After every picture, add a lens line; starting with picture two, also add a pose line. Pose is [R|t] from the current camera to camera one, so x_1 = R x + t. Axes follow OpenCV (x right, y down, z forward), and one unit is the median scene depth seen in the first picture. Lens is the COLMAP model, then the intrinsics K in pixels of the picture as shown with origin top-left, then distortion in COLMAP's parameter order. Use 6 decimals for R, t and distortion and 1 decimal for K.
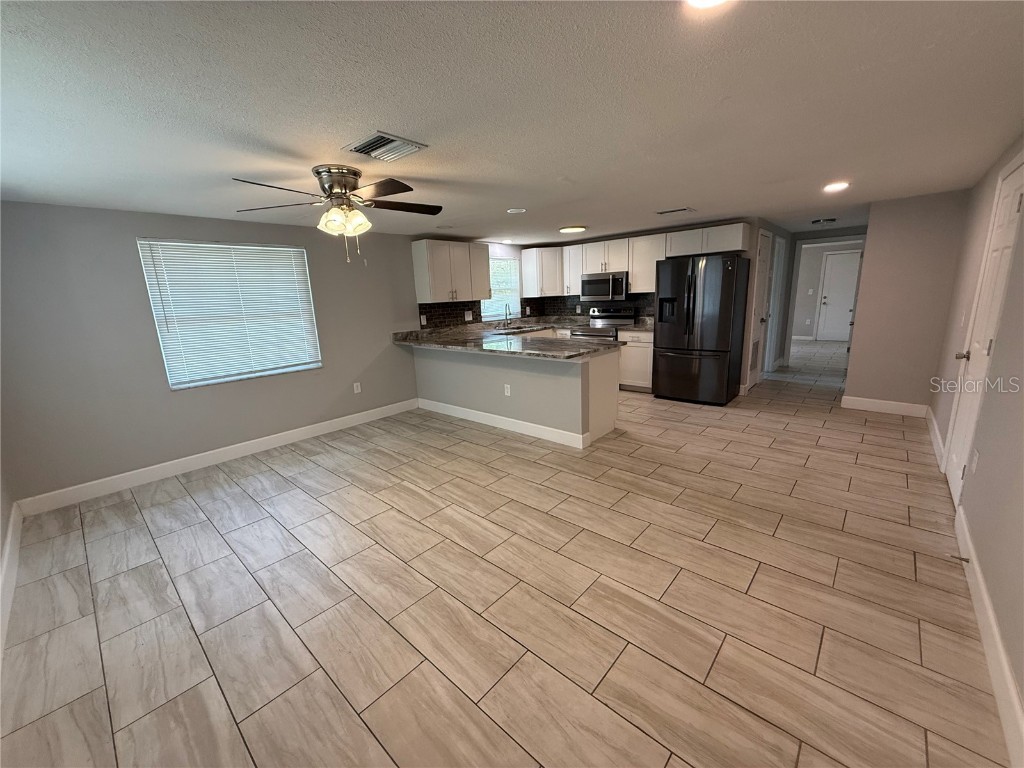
lens RADIAL K [[409.2, 0, 509.7], [0, 409.2, 385.1], [0, 0, 1]] dist [0.000464, -0.000268]
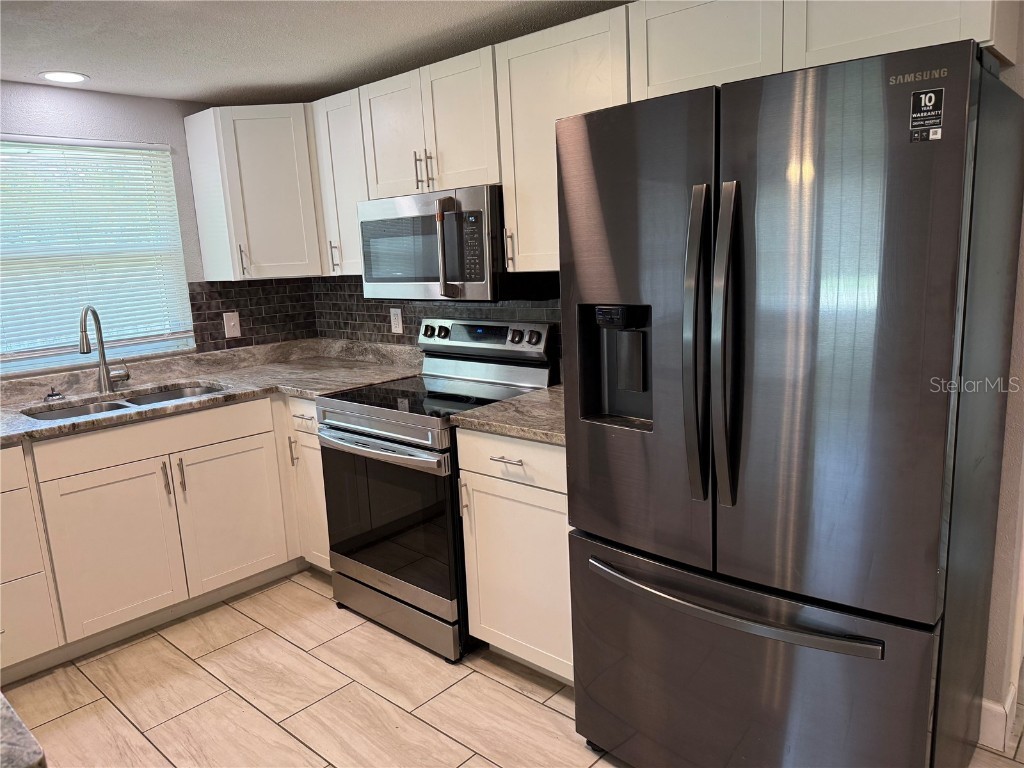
lens RADIAL K [[719.7, 0, 510.5], [0, 719.7, 385.5], [0, 0, 1]] dist [0.066881, -0.096496]
pose [[0.999981, -0.006038, -0.000903, 0.336548], [0.006004, 0.999405, -0.033968, -0.162052], [0.001107, 0.033962, 0.999423, 0.650619]]
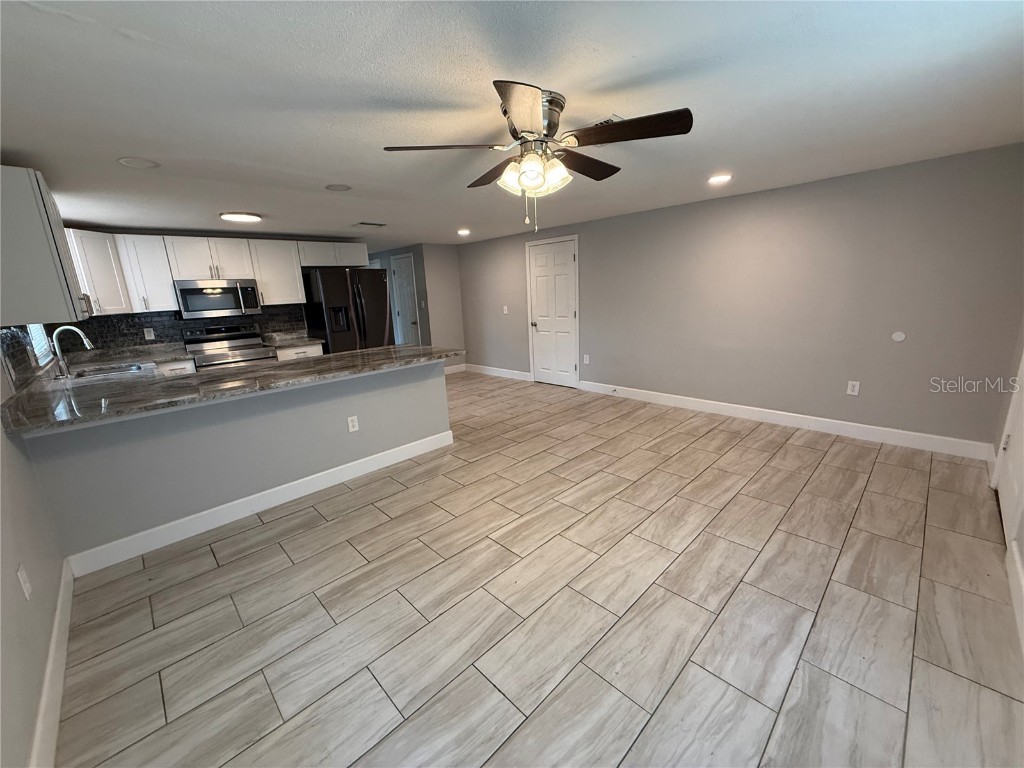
lens RADIAL K [[409.2, 0, 511.2], [0, 409.2, 385.0], [0, 0, 1]] dist [0.000464, -0.000268]
pose [[0.066871, -0.191494, 0.979213, -0.598480], [0.262484, 0.950217, 0.167898, -0.089127], [-0.962616, 0.245800, 0.113806, 0.525954]]
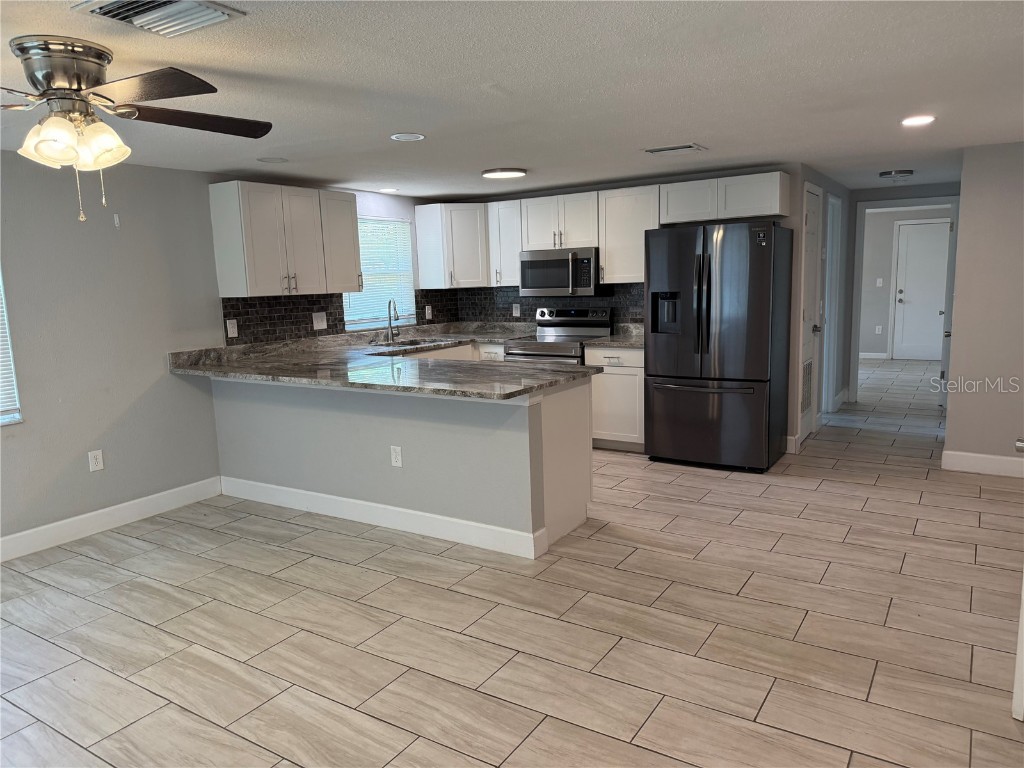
lens RADIAL K [[719.7, 0, 511.0], [0, 719.7, 386.5], [0, 0, 1]] dist [0.066881, -0.096496]
pose [[0.986560, -0.013281, 0.162859, -0.007429], [0.025345, 0.997066, -0.072224, -0.006536], [-0.161422, 0.075381, 0.984002, 0.015668]]
